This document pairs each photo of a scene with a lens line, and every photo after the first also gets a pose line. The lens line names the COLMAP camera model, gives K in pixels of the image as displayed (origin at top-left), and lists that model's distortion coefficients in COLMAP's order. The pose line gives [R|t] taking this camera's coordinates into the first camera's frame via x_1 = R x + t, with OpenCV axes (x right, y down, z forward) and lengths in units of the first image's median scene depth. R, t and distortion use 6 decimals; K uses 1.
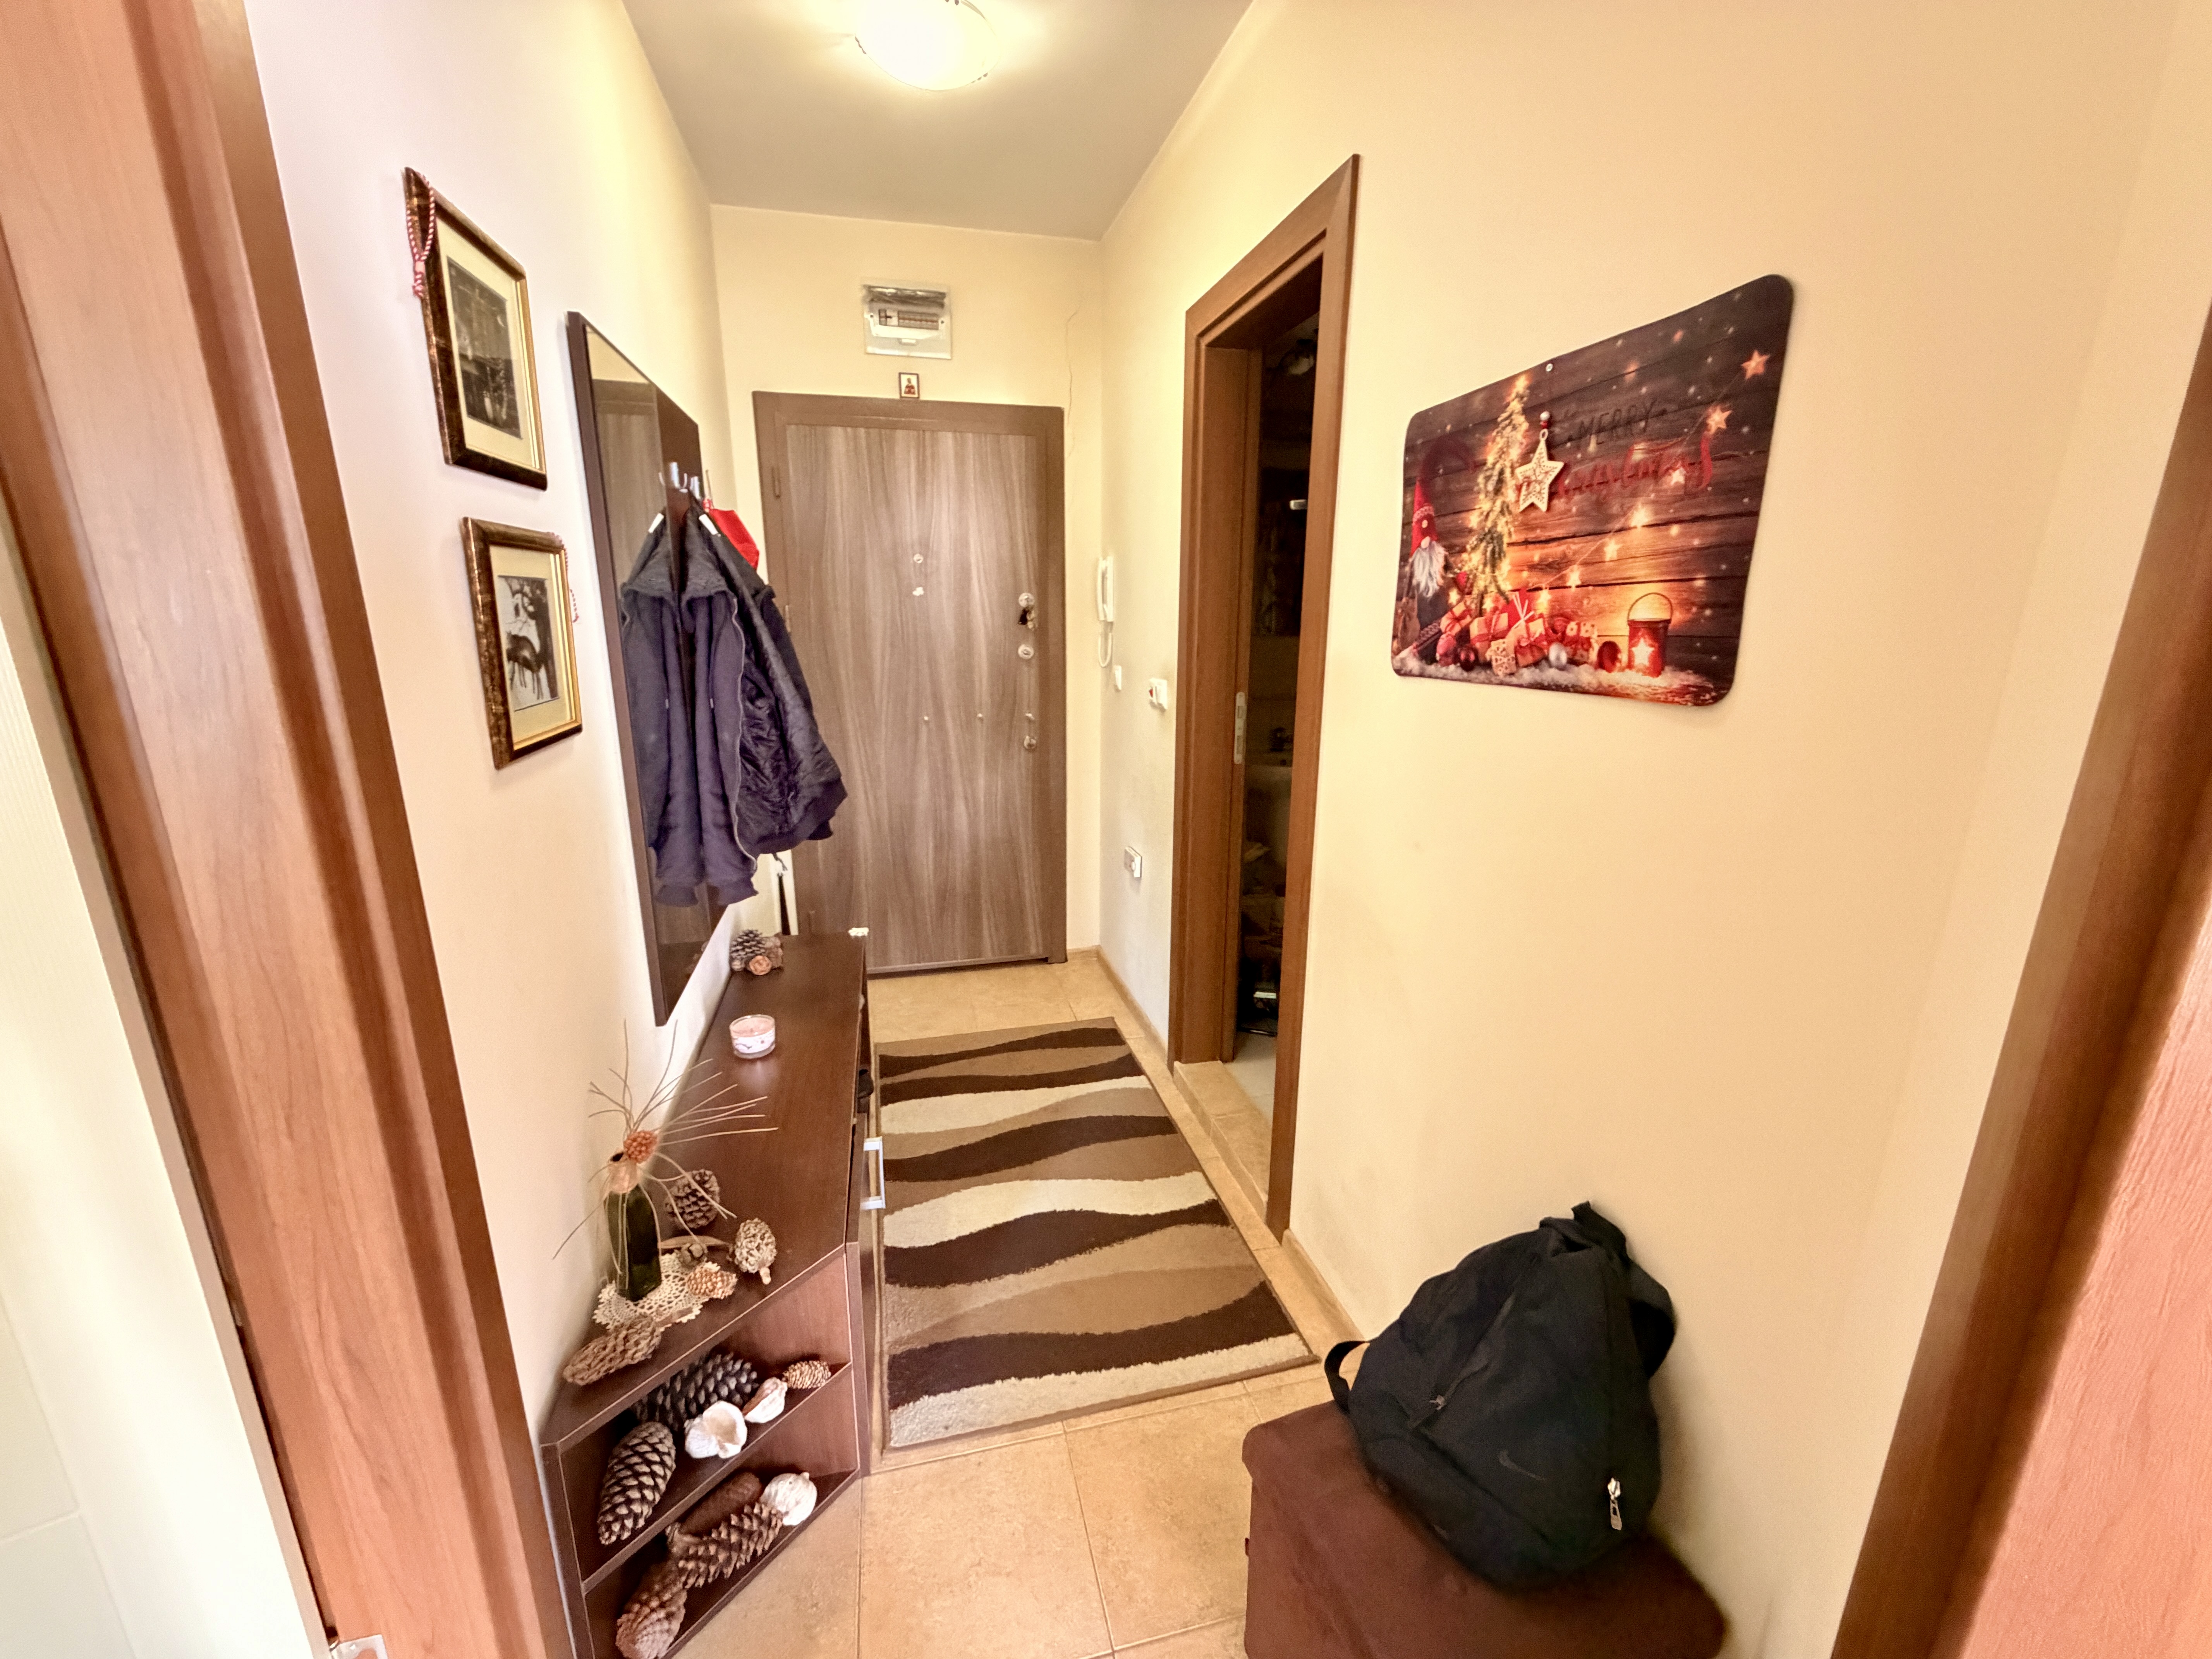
lens RADIAL K [[877.4, 0, 1102.0], [0, 877.4, 828.4], [0, 0, 1]] dist [0.000274, 0.000065]
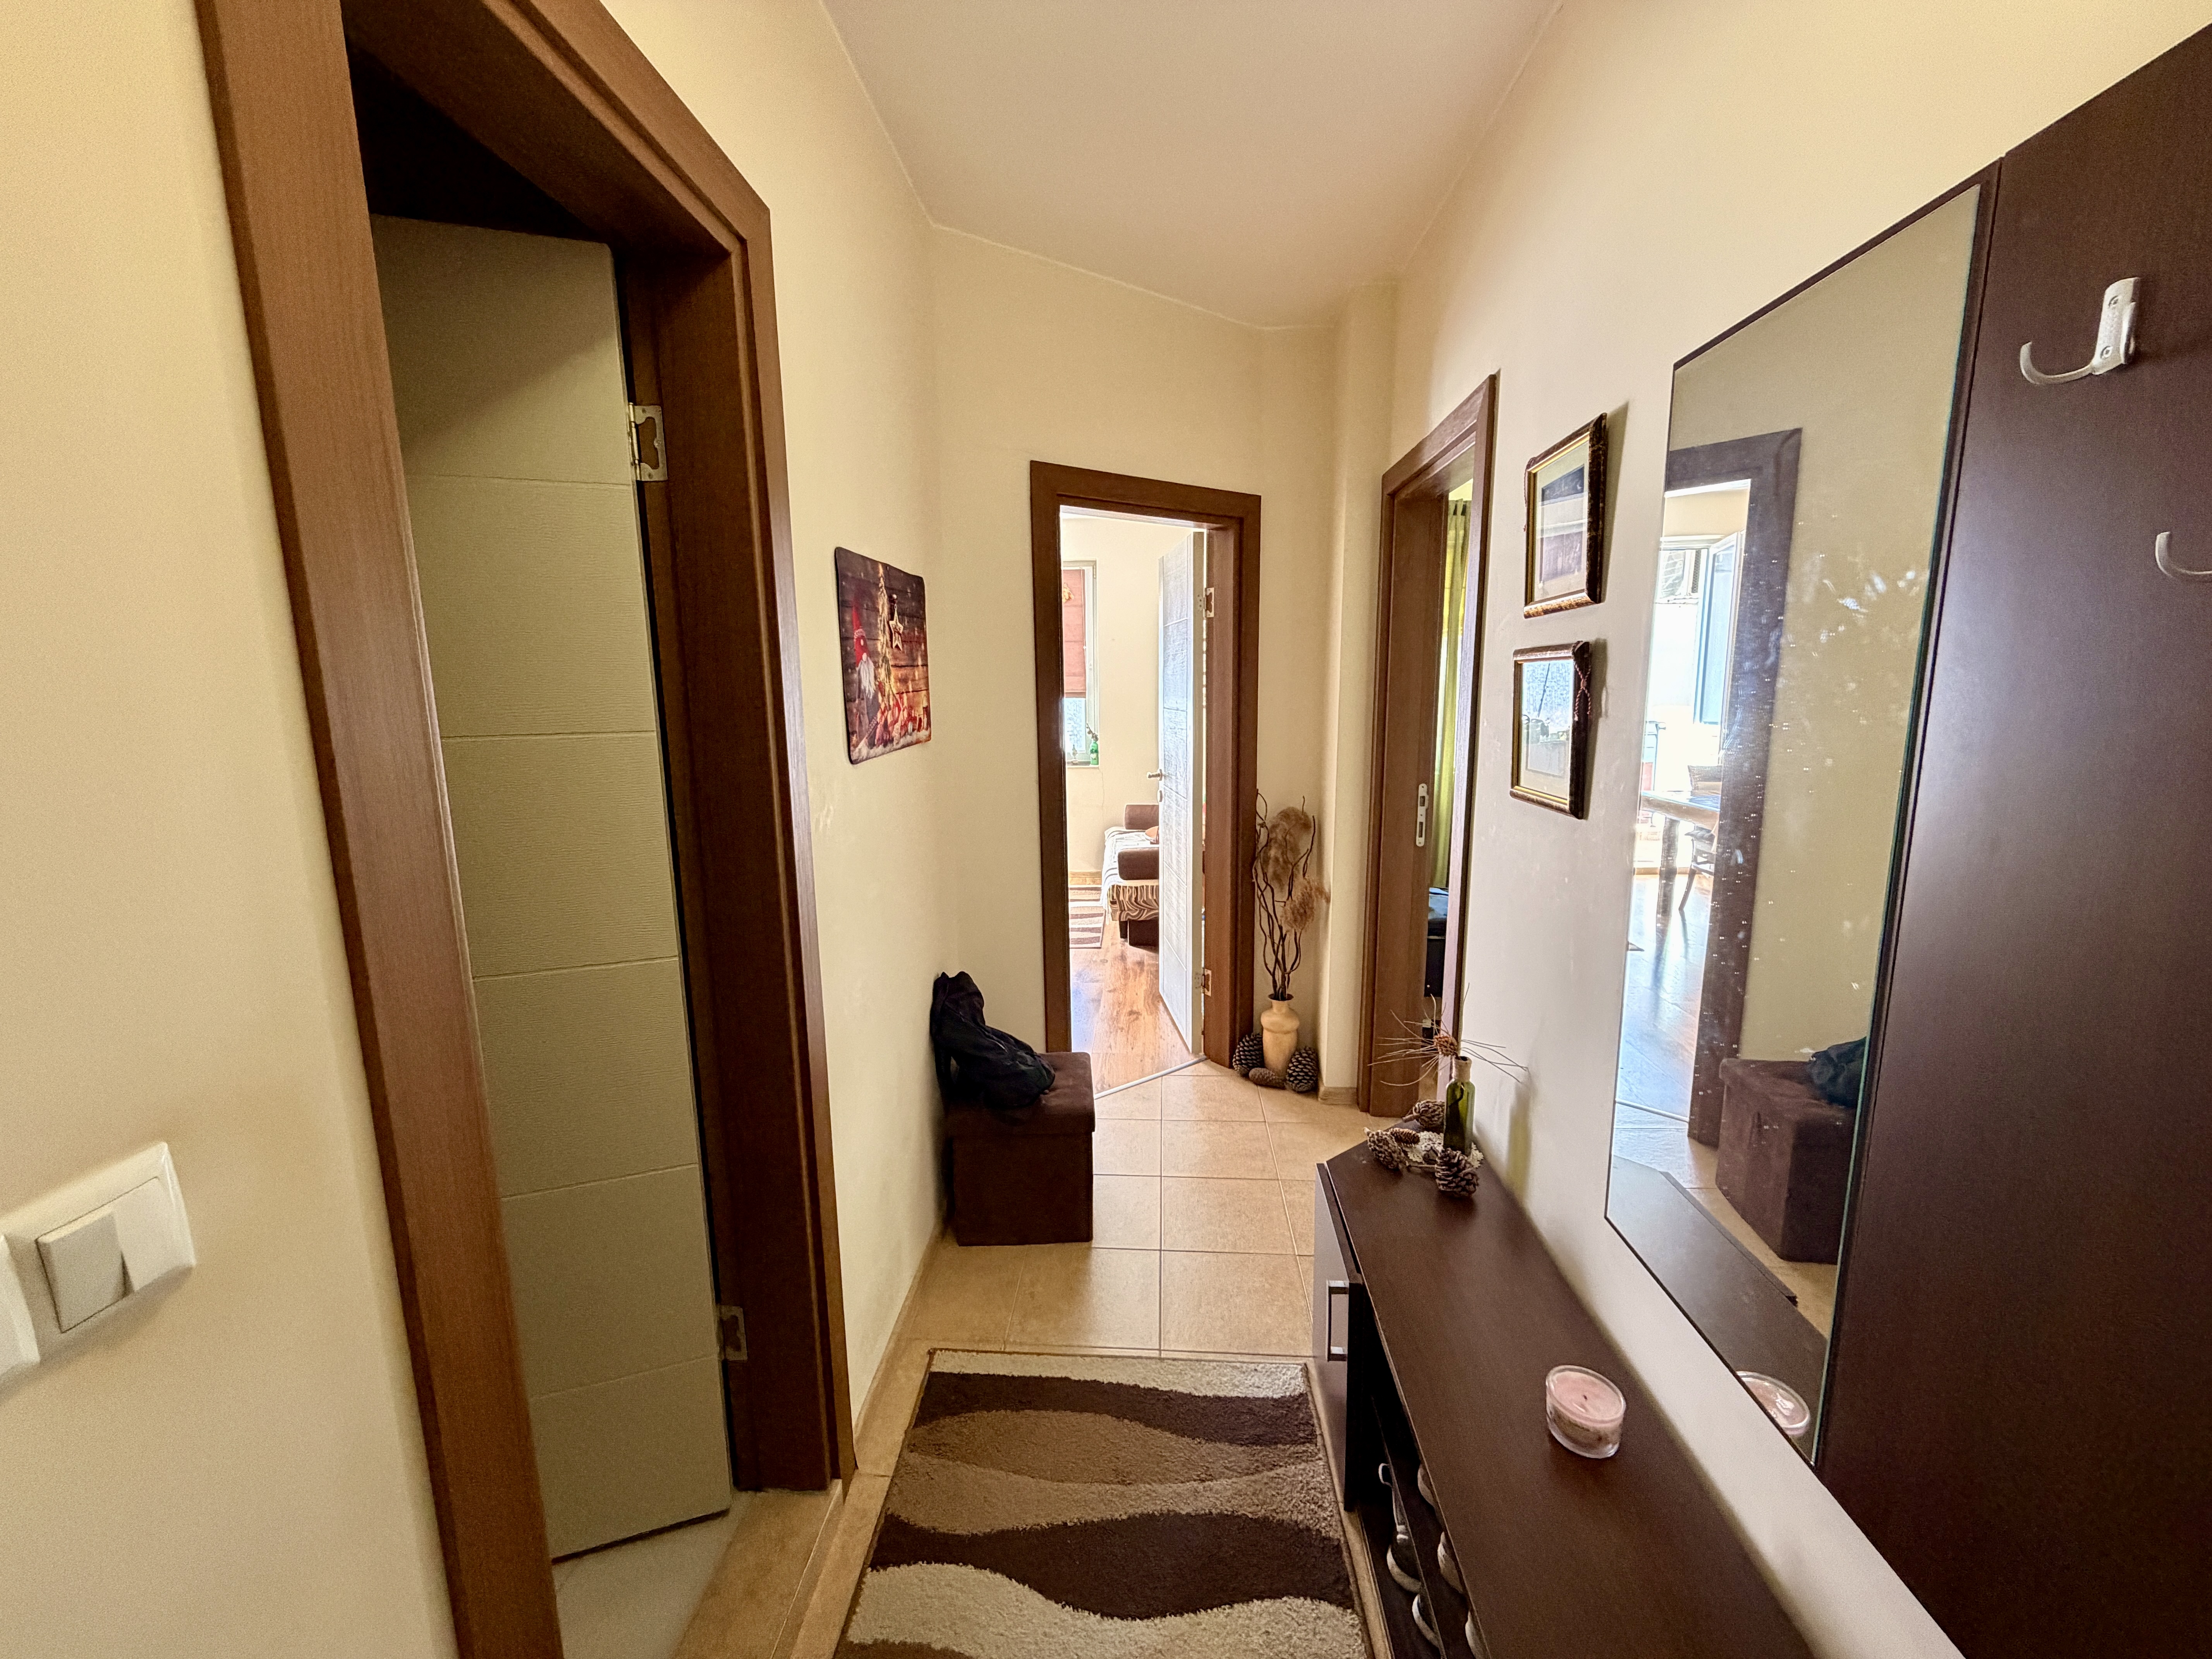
lens RADIAL K [[877.4, 0, 1101.3], [0, 877.4, 826.2], [0, 0, 1]] dist [0.000274, 0.000065]
pose [[-0.953404, -0.042417, 0.298699, -0.361391], [0.081293, 0.917329, 0.389742, -0.583657], [-0.290537, 0.395864, -0.871137, 2.162675]]
